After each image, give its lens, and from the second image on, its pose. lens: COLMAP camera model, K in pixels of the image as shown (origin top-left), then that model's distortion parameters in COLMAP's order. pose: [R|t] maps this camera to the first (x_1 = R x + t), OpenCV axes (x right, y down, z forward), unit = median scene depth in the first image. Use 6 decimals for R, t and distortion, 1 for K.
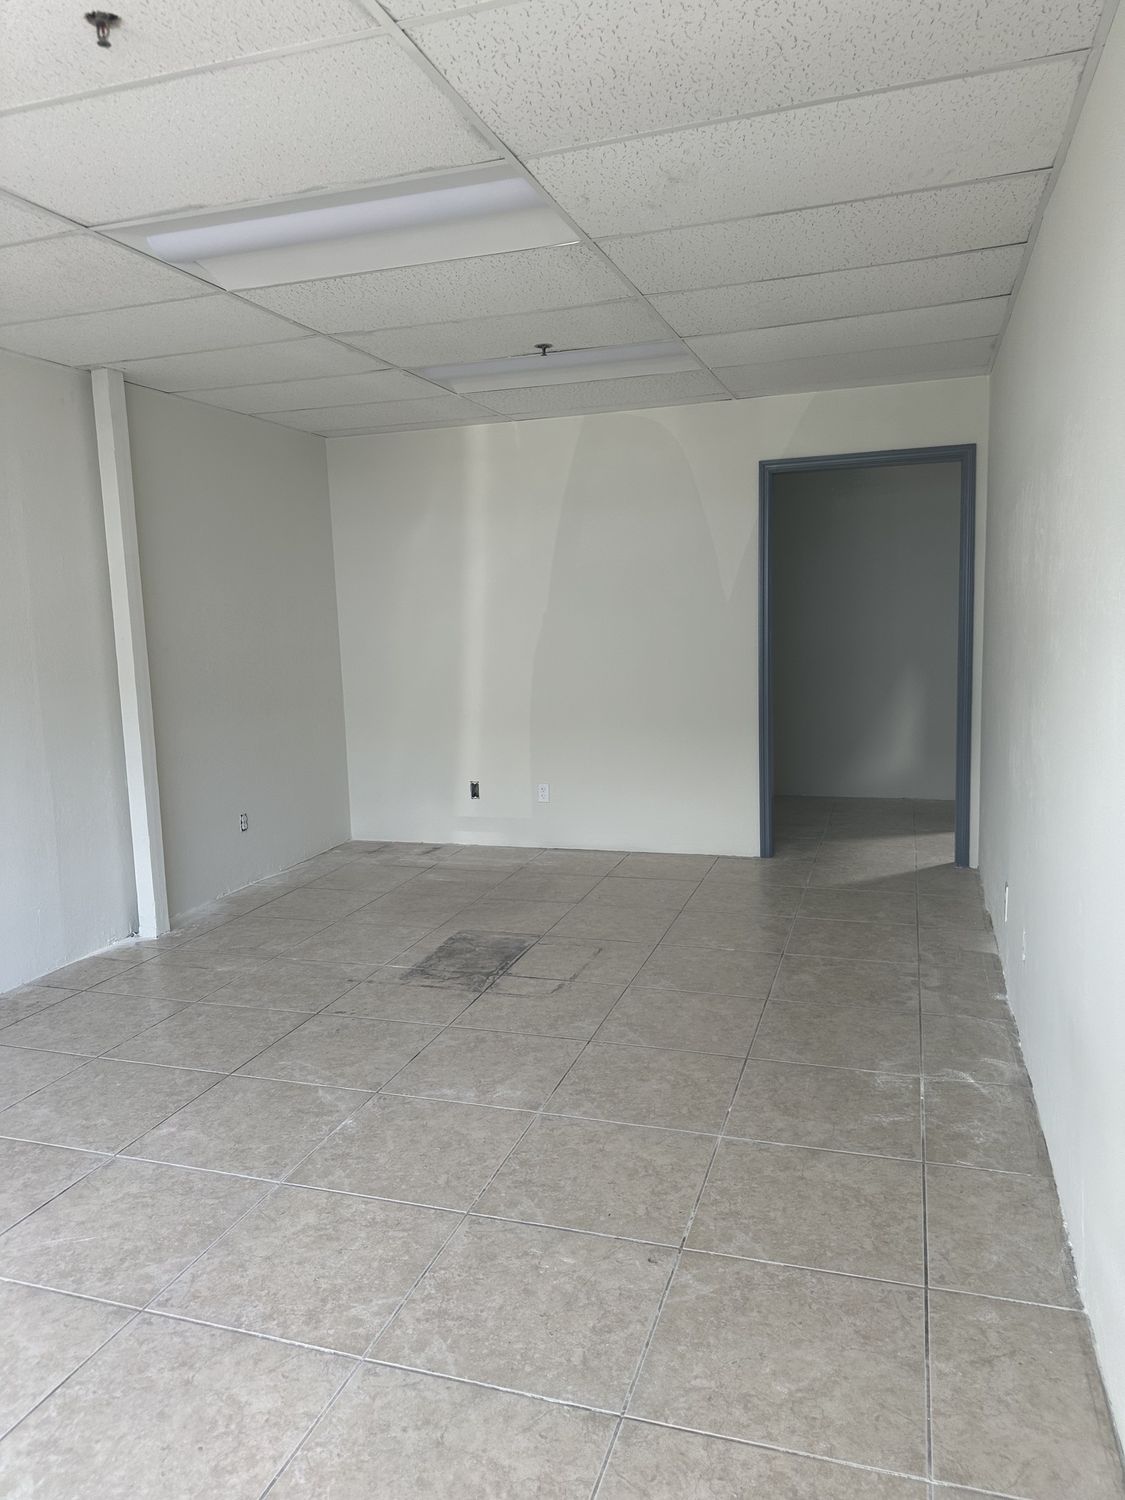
lens RADIAL K [[1040.5, 0, 553.6], [0, 1040.5, 762.8], [0, 0, 1]] dist [0.044698, -0.069816]
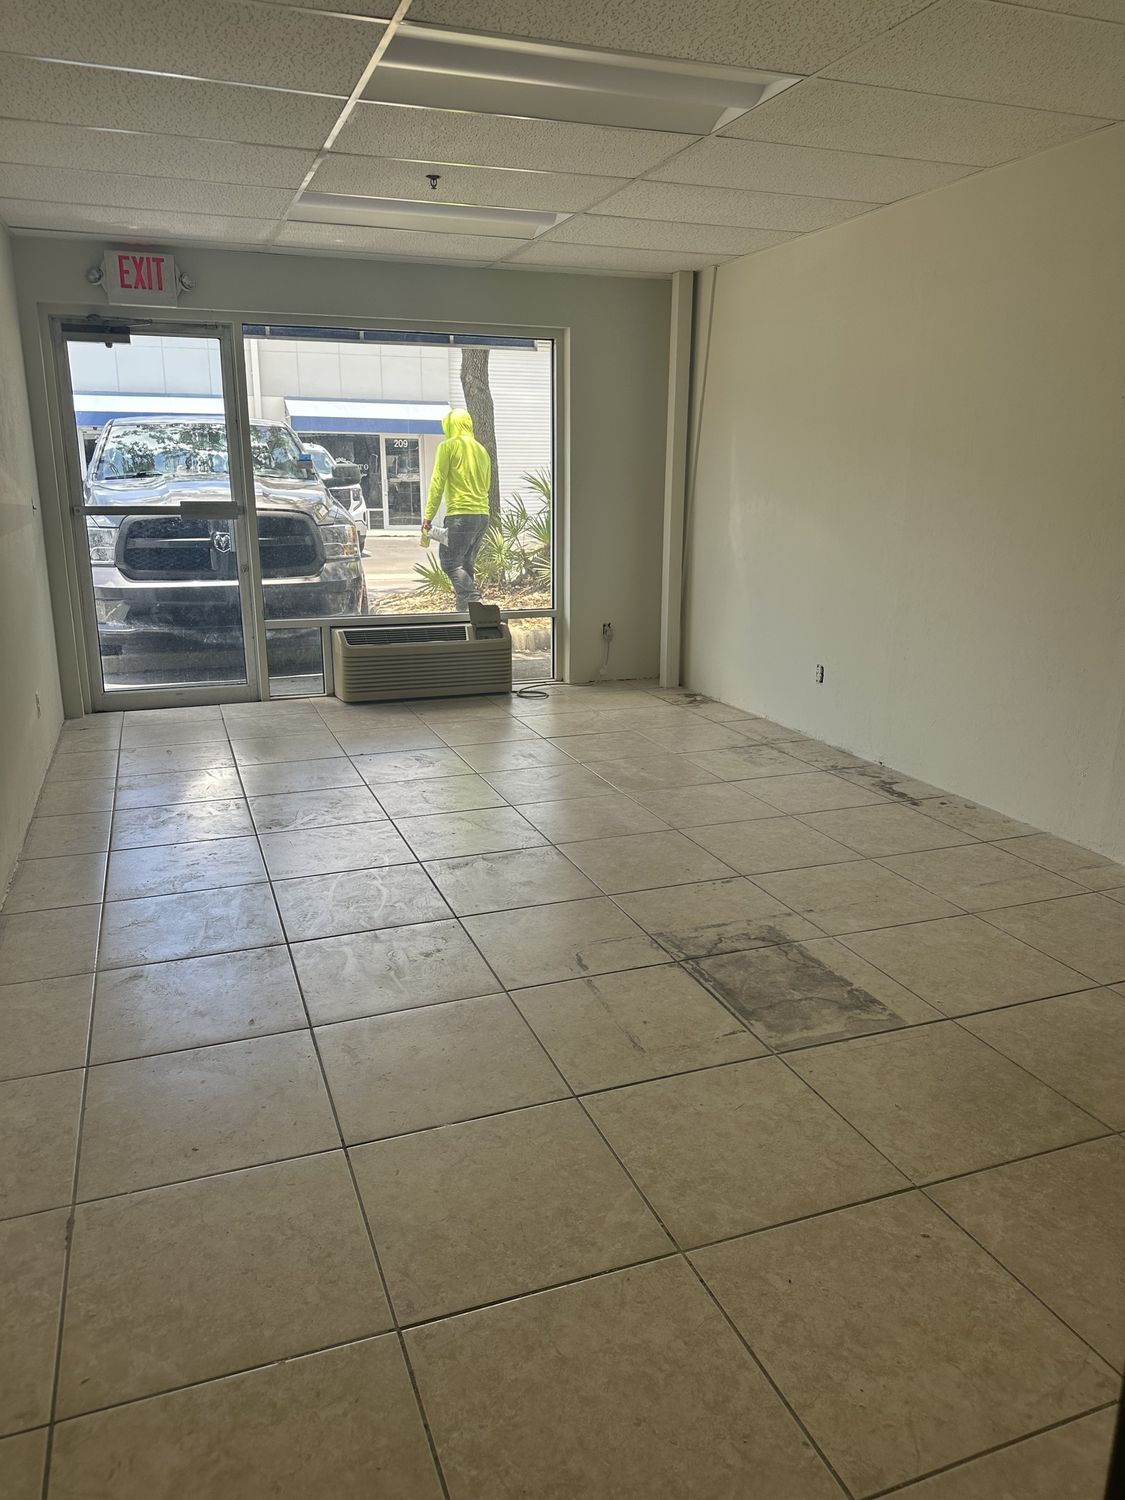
lens RADIAL K [[1040.5, 0, 553.6], [0, 1040.5, 762.8], [0, 0, 1]] dist [0.044698, -0.069816]
pose [[-0.784516, 0.195726, -0.588410, 0.399322], [-0.066020, 0.917126, 0.393092, -0.193703], [0.616585, 0.347233, -0.706578, 1.352310]]
